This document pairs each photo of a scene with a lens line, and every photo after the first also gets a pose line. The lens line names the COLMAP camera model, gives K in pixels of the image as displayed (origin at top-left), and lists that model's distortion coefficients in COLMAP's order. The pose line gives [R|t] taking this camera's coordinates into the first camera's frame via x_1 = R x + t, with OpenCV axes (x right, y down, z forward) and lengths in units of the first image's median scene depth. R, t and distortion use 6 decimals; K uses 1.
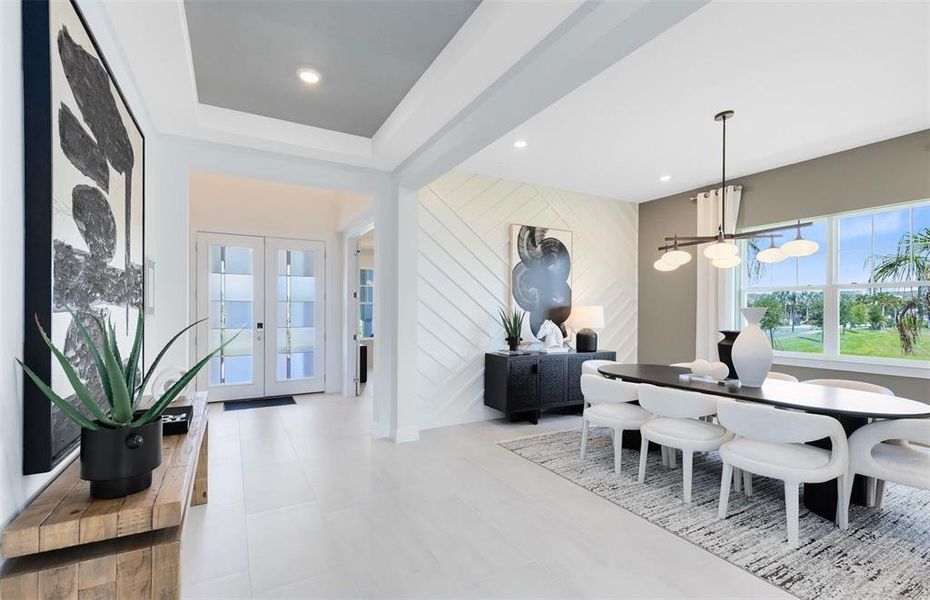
lens RADIAL K [[429.2, 0, 462.3], [0, 429.2, 308.5], [0, 0, 1]] dist [0.000656, -0.000253]
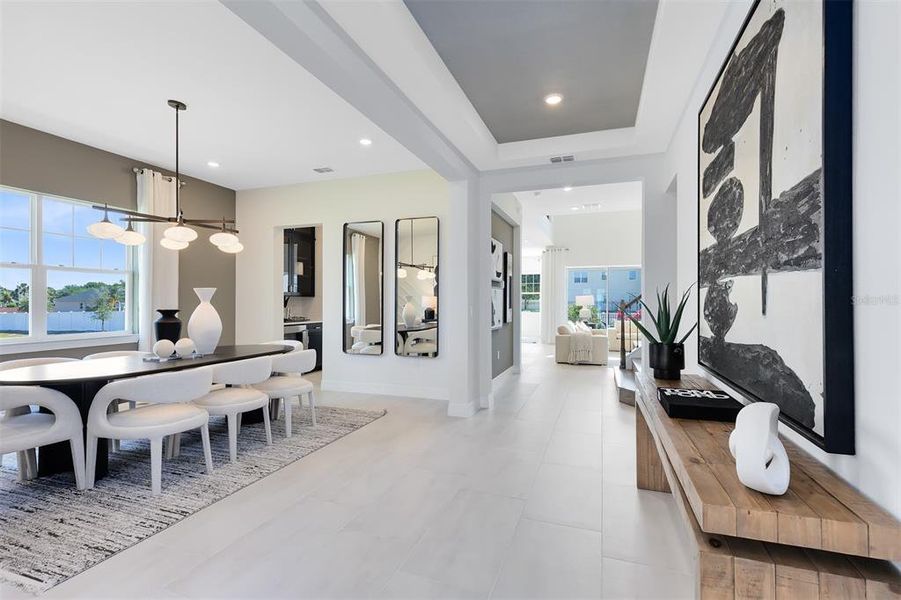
lens RADIAL K [[408.4, 0, 452.9], [0, 408.4, 301.3], [0, 0, 1]] dist [-0.000728, -0.000839]
pose [[-0.663968, -0.010297, 0.747690, -0.592386], [-0.015251, 0.999884, 0.000227, 0.021959], [-0.747605, -0.011252, -0.664048, 1.156766]]
